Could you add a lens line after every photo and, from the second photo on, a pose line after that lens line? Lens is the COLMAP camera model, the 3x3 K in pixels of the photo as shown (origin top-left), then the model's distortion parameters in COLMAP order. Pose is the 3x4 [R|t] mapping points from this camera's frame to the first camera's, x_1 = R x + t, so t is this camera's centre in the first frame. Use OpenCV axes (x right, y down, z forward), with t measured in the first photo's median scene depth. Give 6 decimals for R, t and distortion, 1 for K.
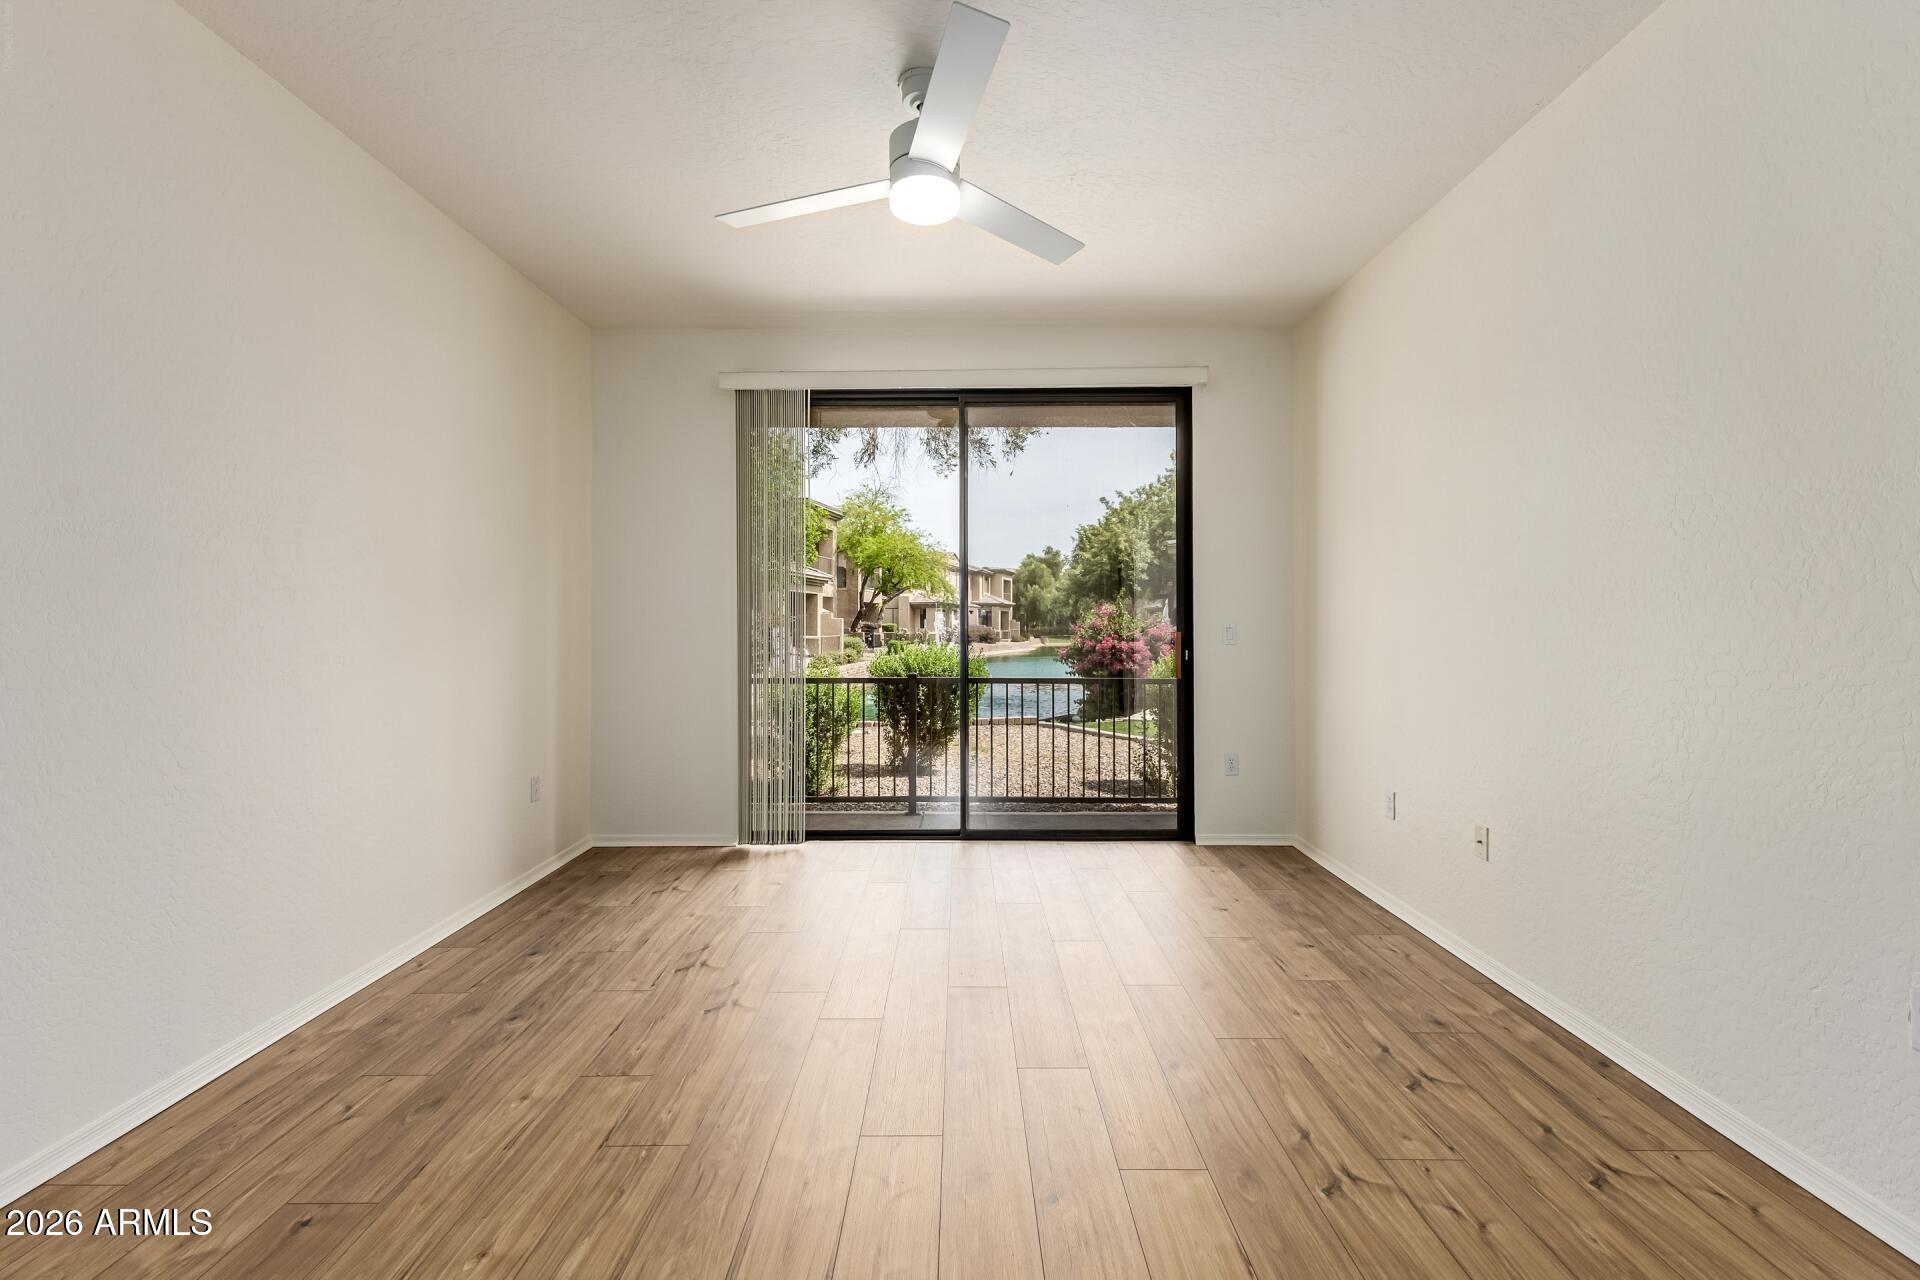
lens RADIAL K [[819.8, 0, 947.5], [0, 819.8, 628.2], [0, 0, 1]] dist [0.002648, 0.000138]
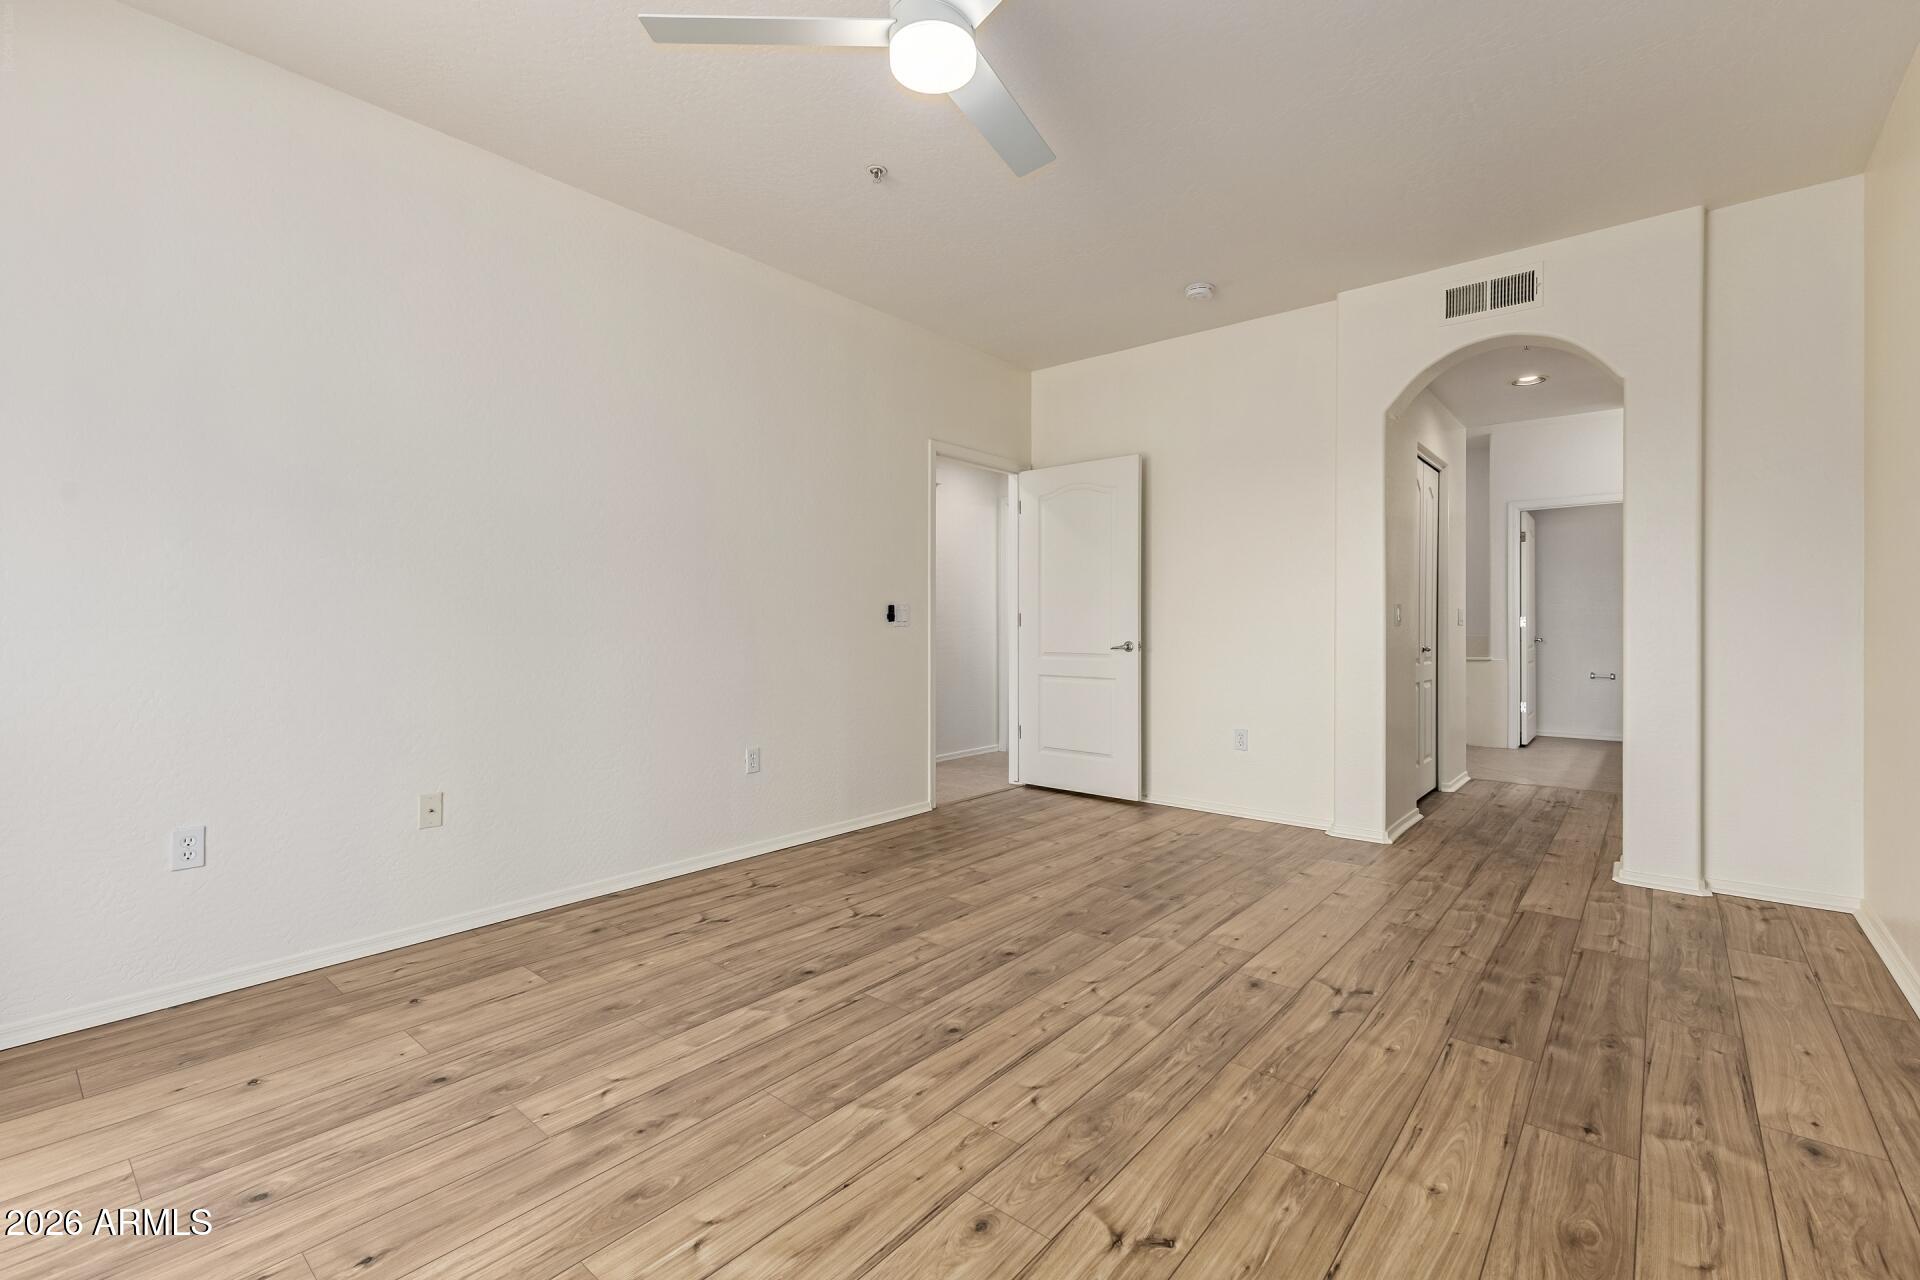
lens RADIAL K [[816.4, 0, 961.4], [0, 816.4, 633.7], [0, 0, 1]] dist [0.003264, 0.000044]
pose [[-0.769441, -0.005461, 0.638695, -0.490875], [0.004107, 0.999900, 0.013497, 0.034742], [-0.638705, 0.013008, -0.769342, 1.380315]]
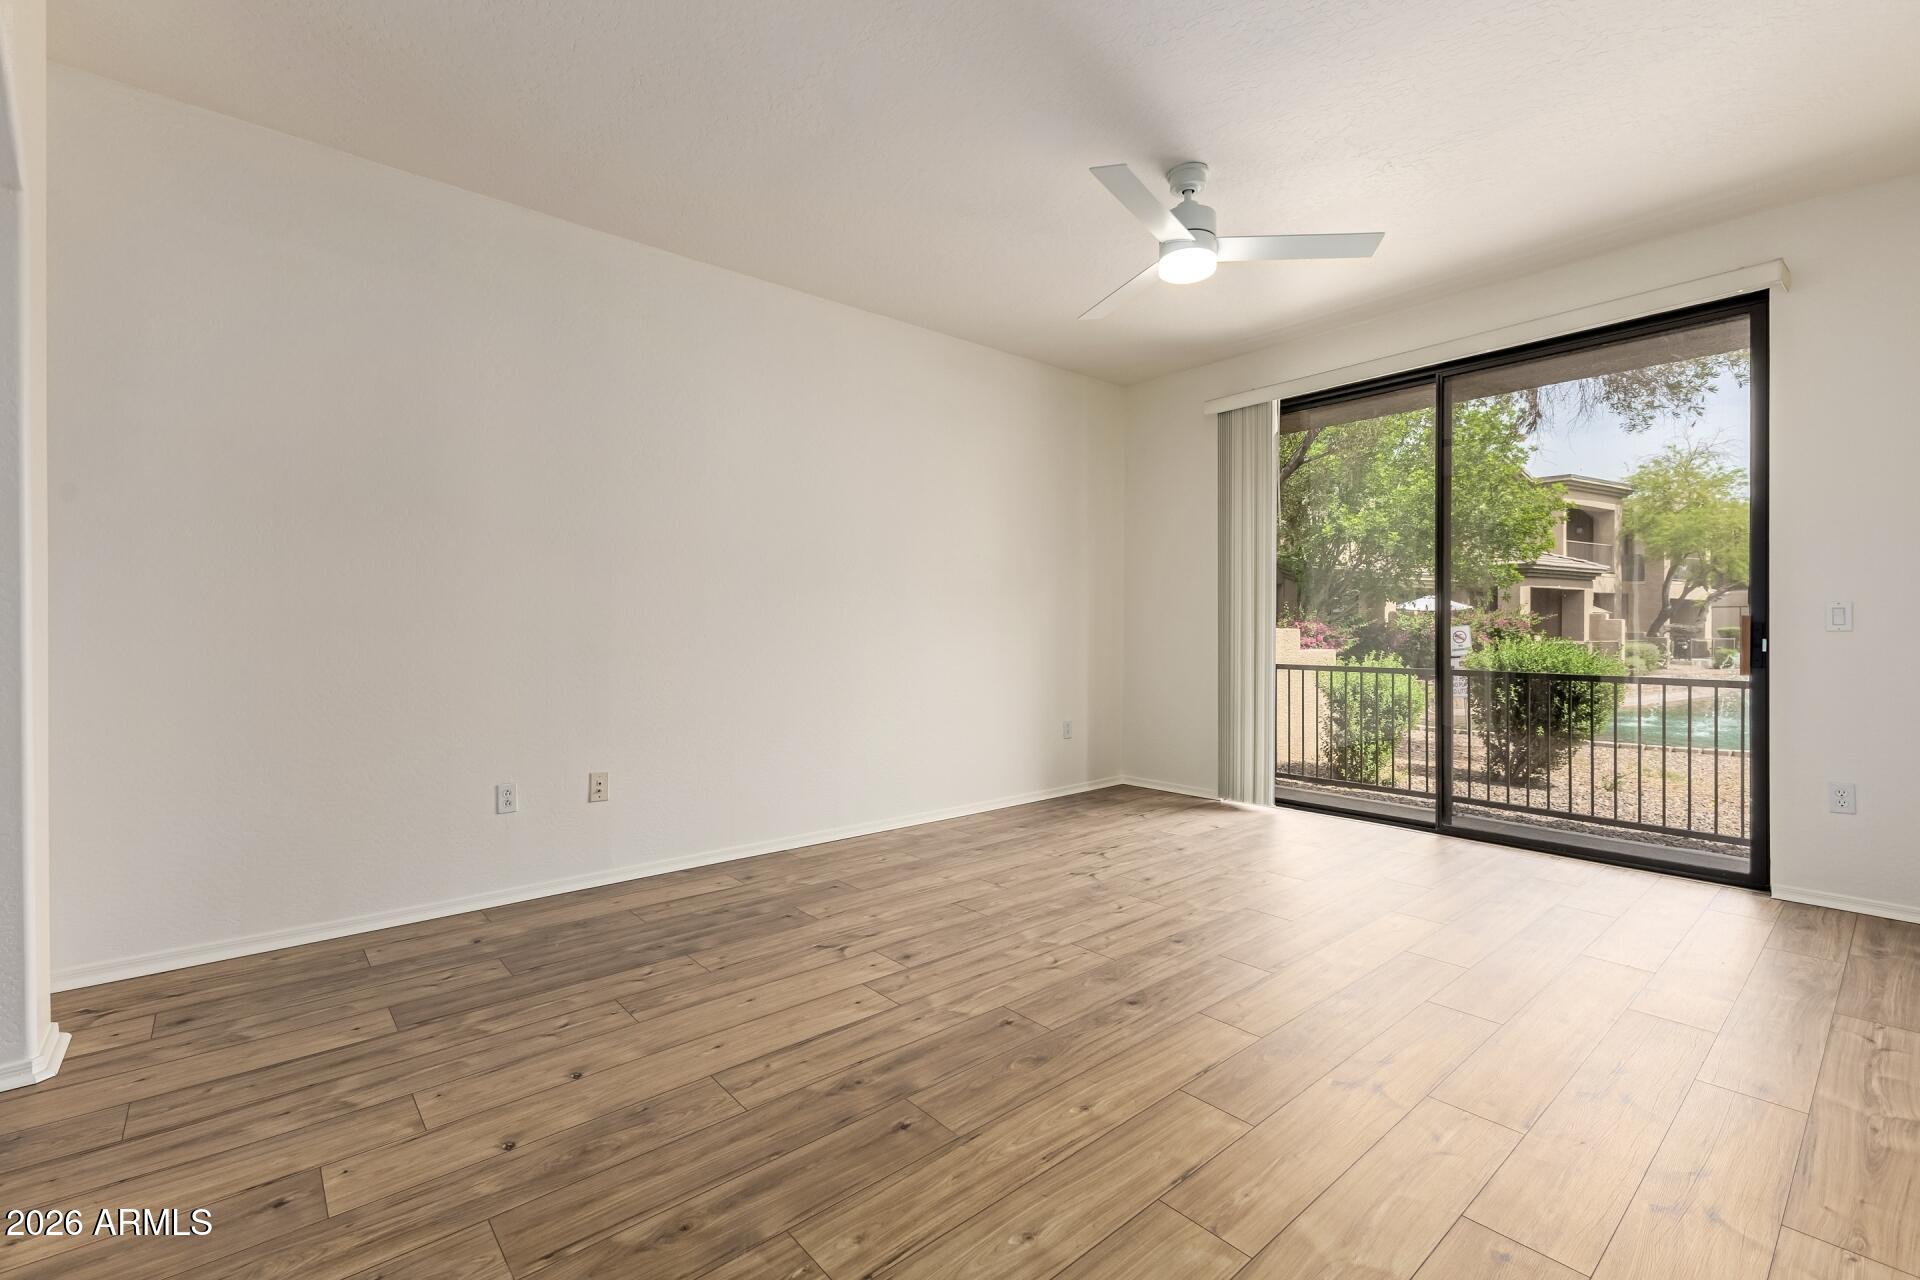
lens RADIAL K [[816.4, 0, 961.4], [0, 816.4, 633.7], [0, 0, 1]] dist [0.003264, 0.000044]
pose [[0.658995, 0.005748, -0.752125, 0.595287], [-0.005439, 0.999981, 0.002877, 0.038904], [0.752128, 0.002195, 0.659014, -0.083126]]
